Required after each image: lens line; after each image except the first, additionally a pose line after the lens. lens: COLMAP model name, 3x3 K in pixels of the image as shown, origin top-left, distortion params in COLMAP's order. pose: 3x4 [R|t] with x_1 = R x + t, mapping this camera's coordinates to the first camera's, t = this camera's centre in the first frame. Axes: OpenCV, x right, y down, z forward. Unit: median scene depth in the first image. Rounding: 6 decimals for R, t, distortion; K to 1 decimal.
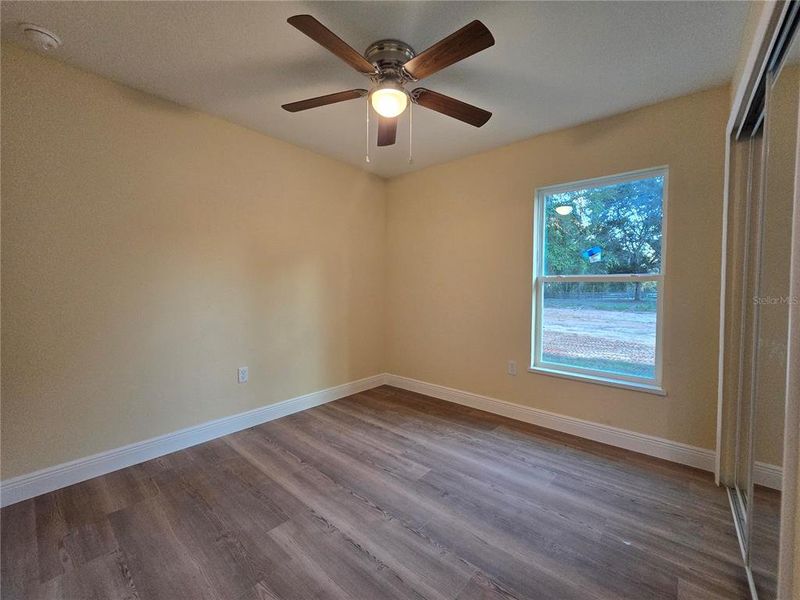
lens RADIAL K [[329.5, 0, 399.9], [0, 329.5, 297.4], [0, 0, 1]] dist [-0.000359, -0.000085]
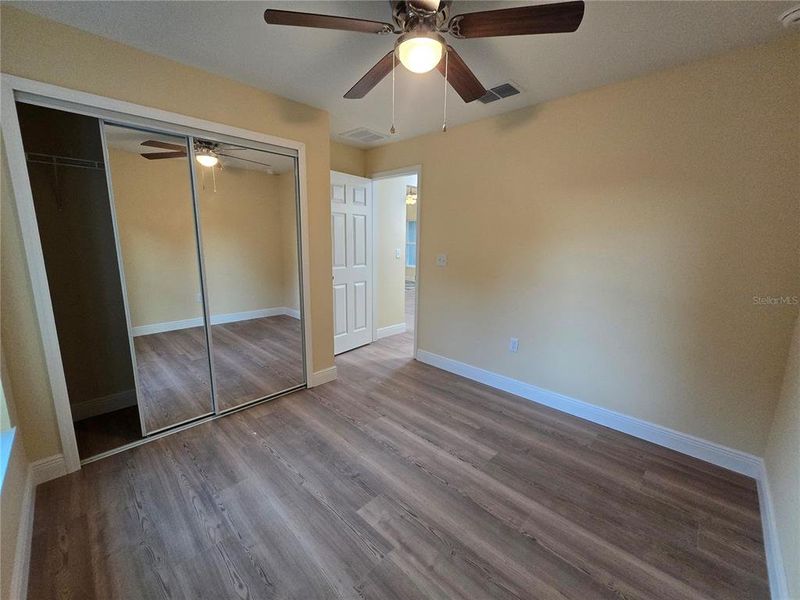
lens RADIAL K [[329.5, 0, 399.9], [0, 329.5, 297.4], [0, 0, 1]] dist [-0.000359, -0.000085]
pose [[-0.998171, -0.029387, 0.052838, -0.038619], [-0.017541, 0.977099, 0.212061, -0.164283], [-0.057859, 0.210746, -0.975827, 1.791983]]
